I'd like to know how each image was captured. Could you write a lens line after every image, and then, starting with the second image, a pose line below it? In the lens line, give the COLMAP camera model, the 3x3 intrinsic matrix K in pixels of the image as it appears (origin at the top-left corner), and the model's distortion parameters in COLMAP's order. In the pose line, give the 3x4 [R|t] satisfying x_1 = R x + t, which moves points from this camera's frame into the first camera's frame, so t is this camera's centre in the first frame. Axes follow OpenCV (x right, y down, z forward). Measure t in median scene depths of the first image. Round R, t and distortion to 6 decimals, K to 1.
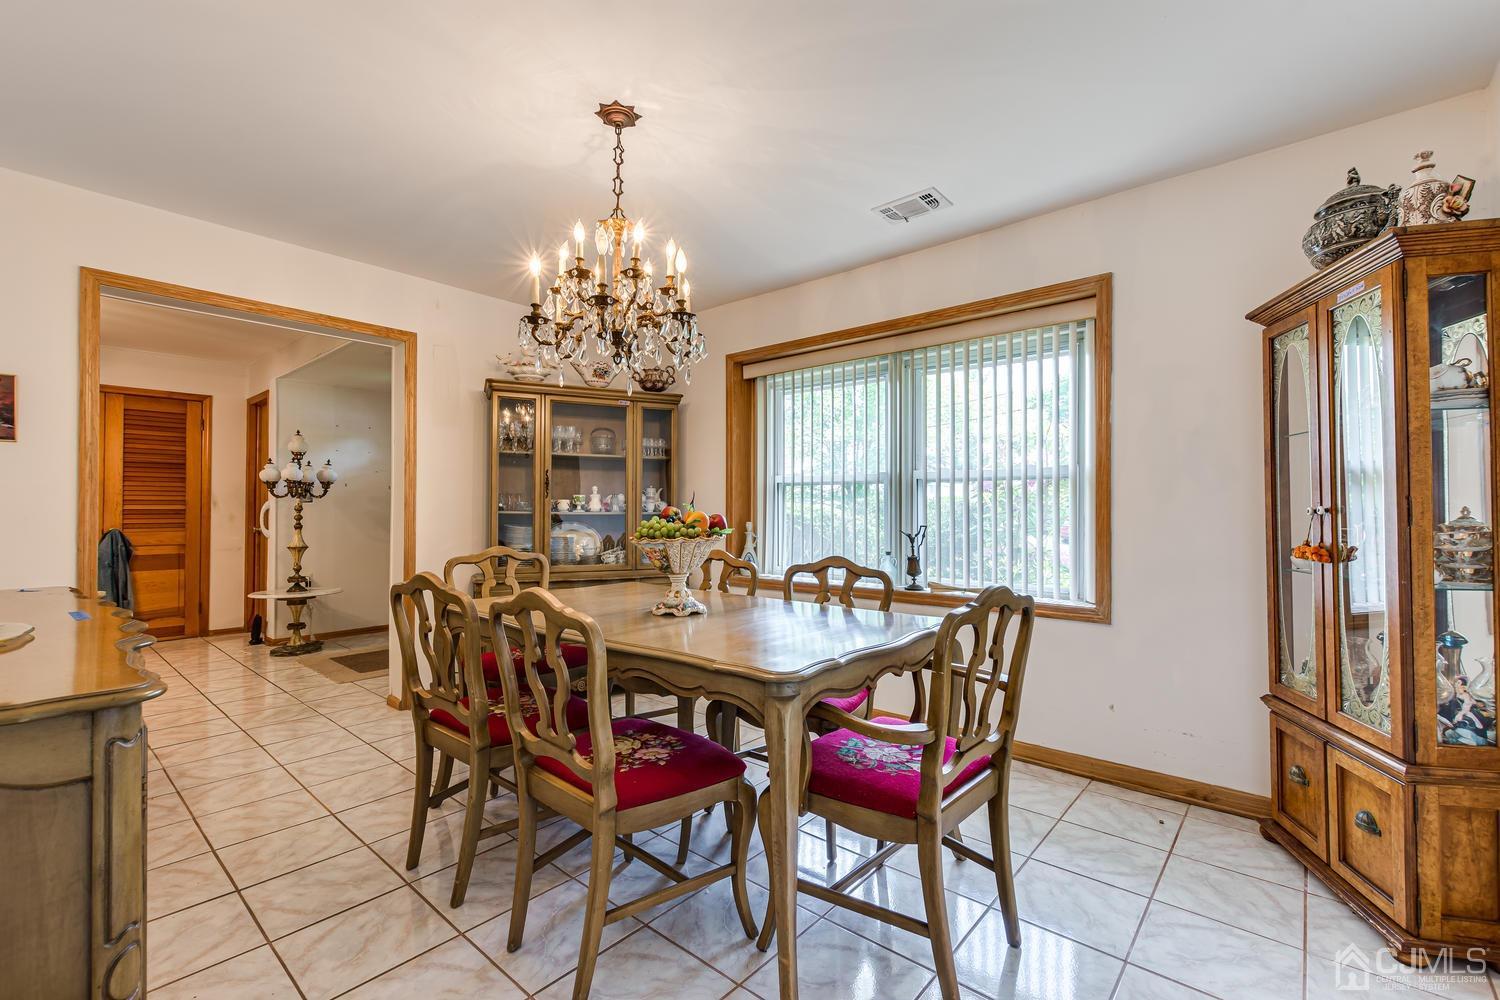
lens RADIAL K [[648.0, 0, 757.8], [0, 648.0, 499.3], [0, 0, 1]] dist [-0.000774, -0.000548]
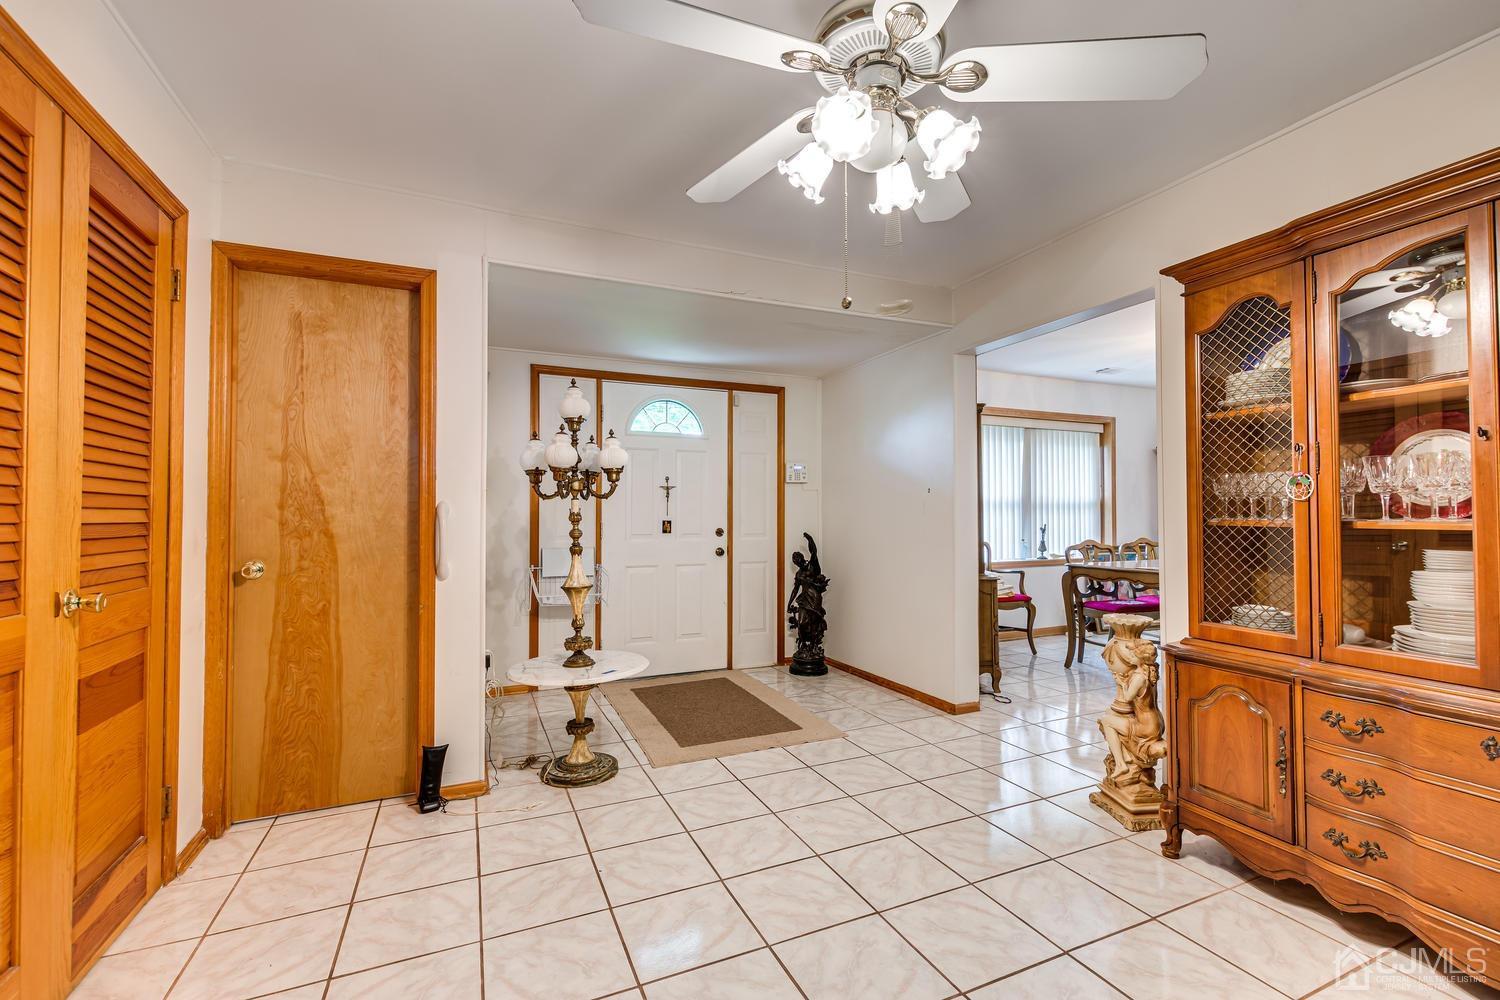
lens RADIAL K [[648.0, 0, 751.4], [0, 648.0, 502.9], [0, 0, 1]] dist [-0.000774, -0.000548]
pose [[0.429657, 0.018557, 0.902802, -1.780589], [-0.005396, 0.999824, -0.017984, 0.018185], [-0.902976, 0.002855, 0.429681, 0.955627]]
